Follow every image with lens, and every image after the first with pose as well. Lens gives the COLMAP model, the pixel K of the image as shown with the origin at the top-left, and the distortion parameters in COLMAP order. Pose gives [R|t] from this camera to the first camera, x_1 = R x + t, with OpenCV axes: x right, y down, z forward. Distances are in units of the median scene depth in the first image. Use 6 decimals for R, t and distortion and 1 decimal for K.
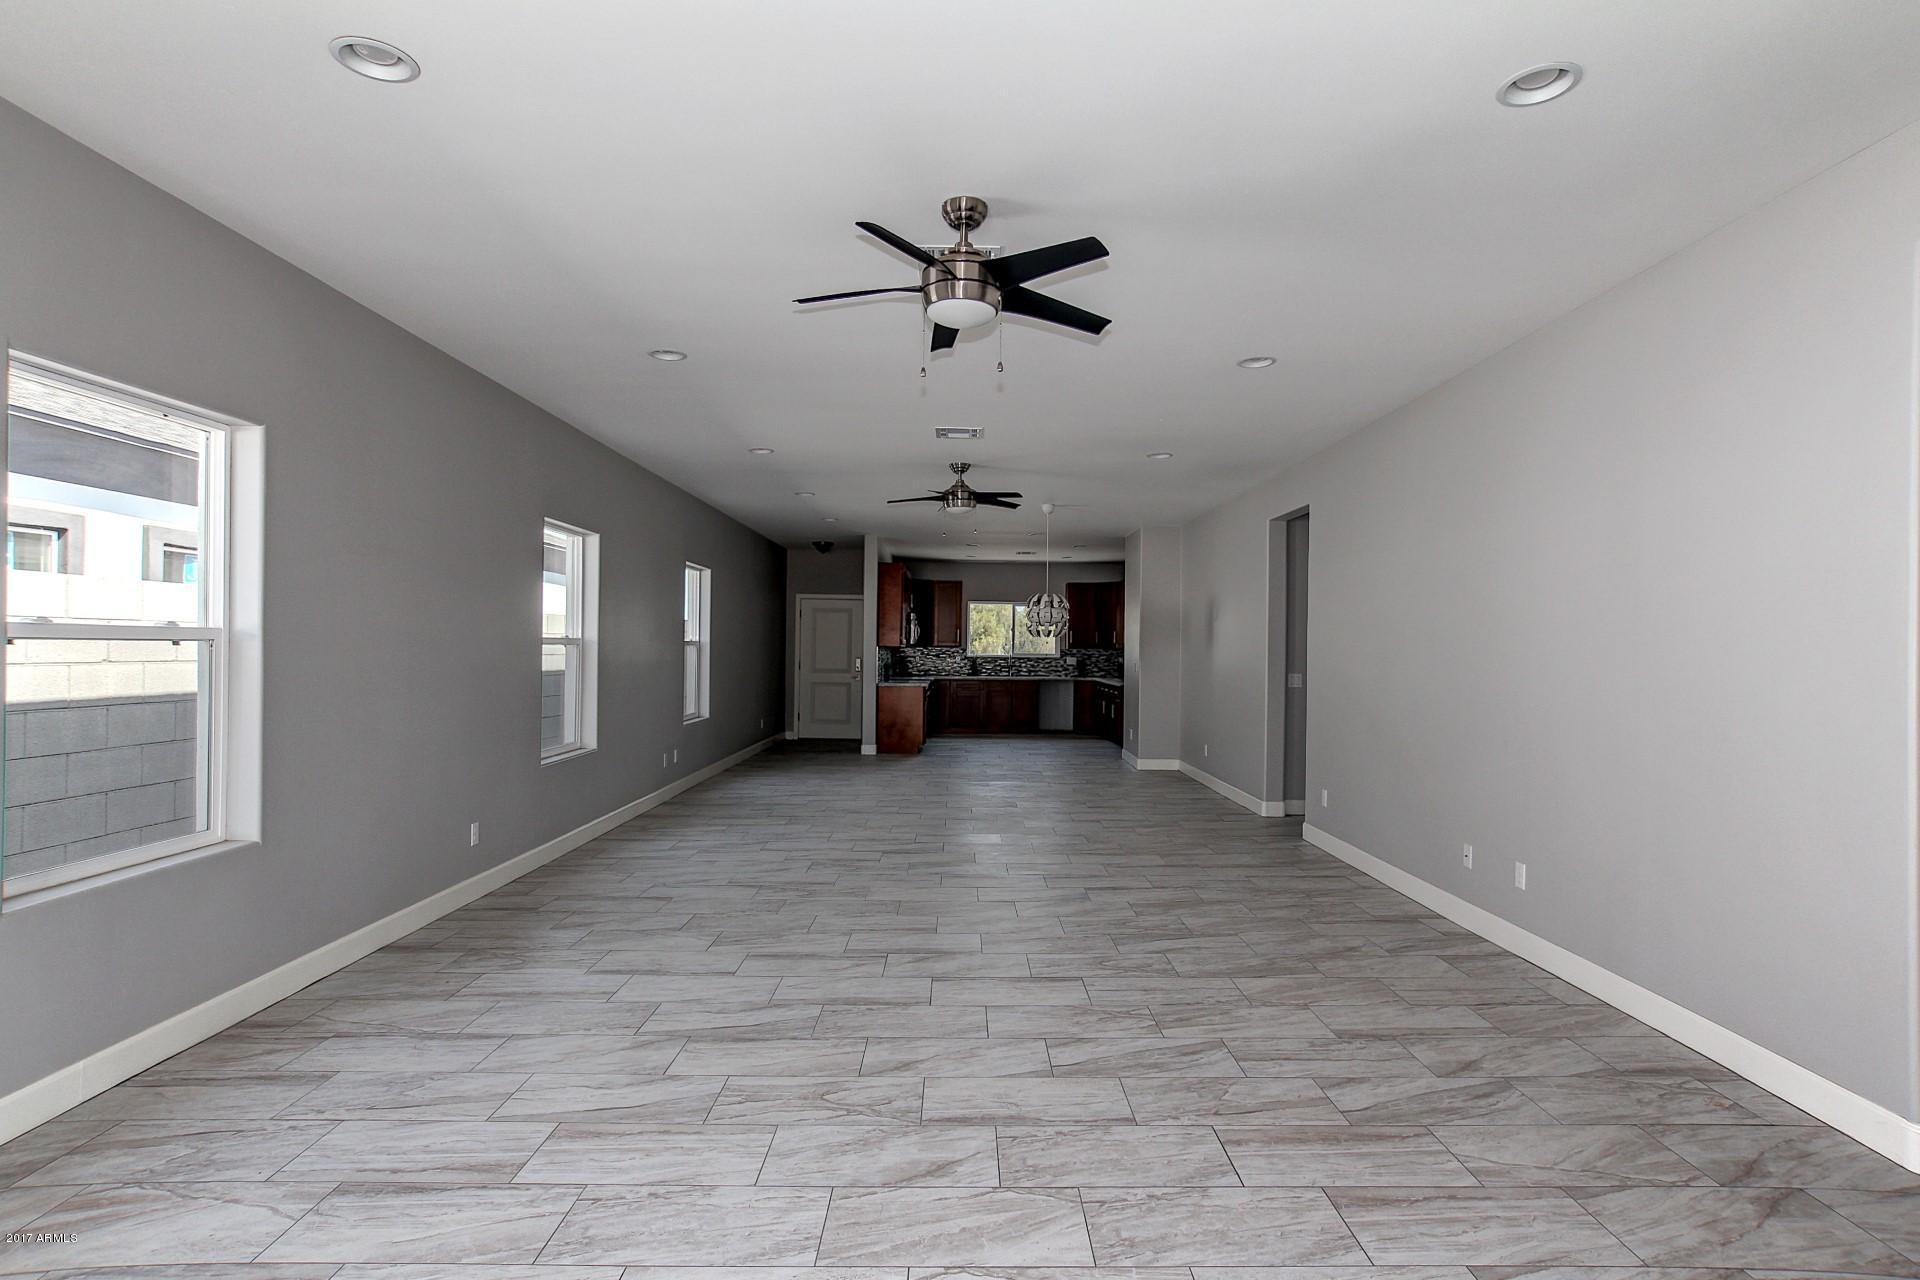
lens RADIAL K [[950.3, 0, 968.2], [0, 950.3, 641.5], [0, 0, 1]] dist [-0.025774, 0.006473]
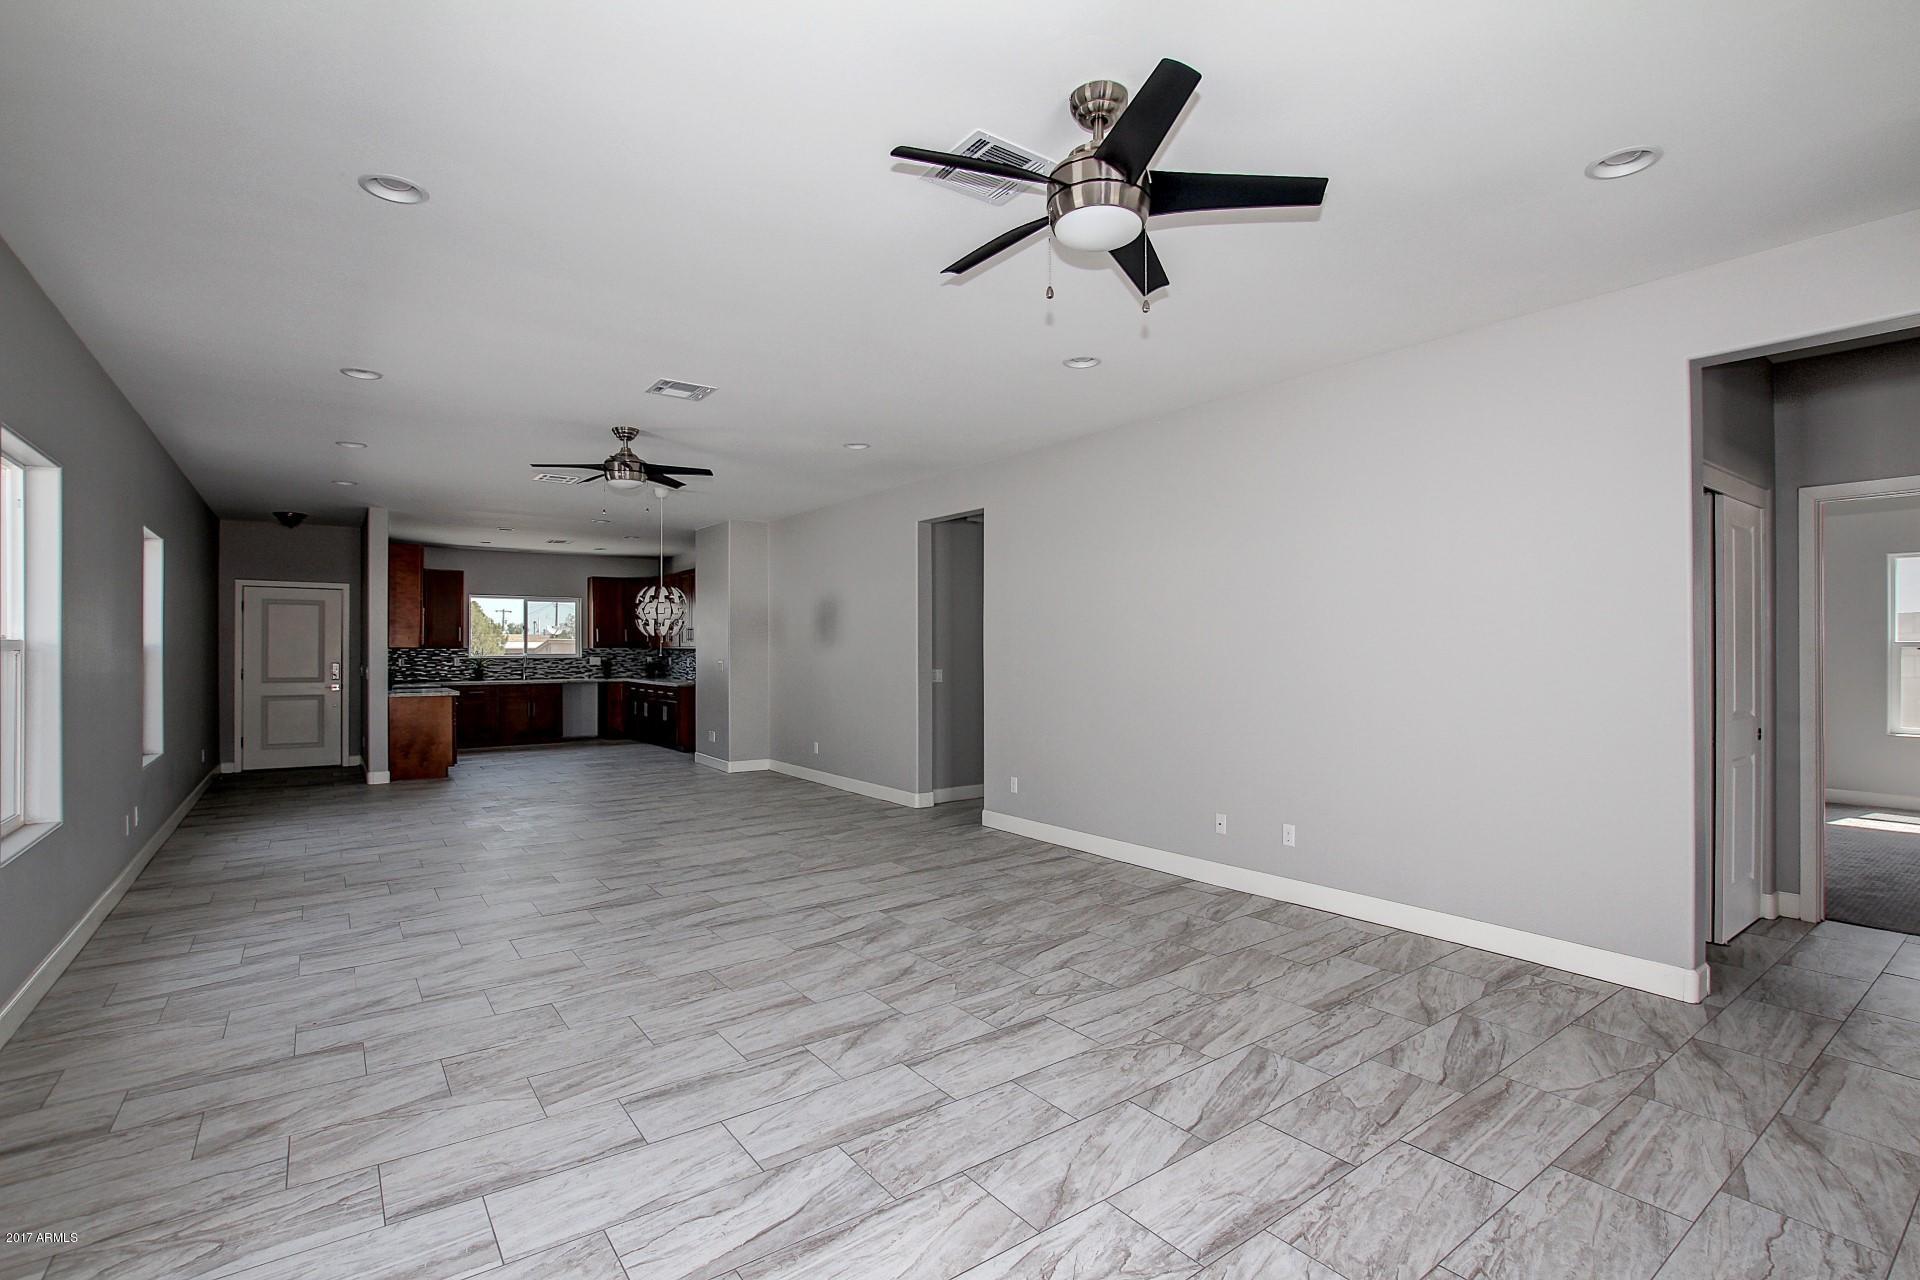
lens RADIAL K [[887.8, 0, 960.3], [0, 887.8, 639.2], [0, 0, 1]] dist [-0.030057, 0.000258]
pose [[0.808869, -0.005605, 0.587963, -0.377159], [0.005581, 0.999983, 0.001855, -0.001901], [-0.587963, 0.001781, 0.808886, 0.324783]]
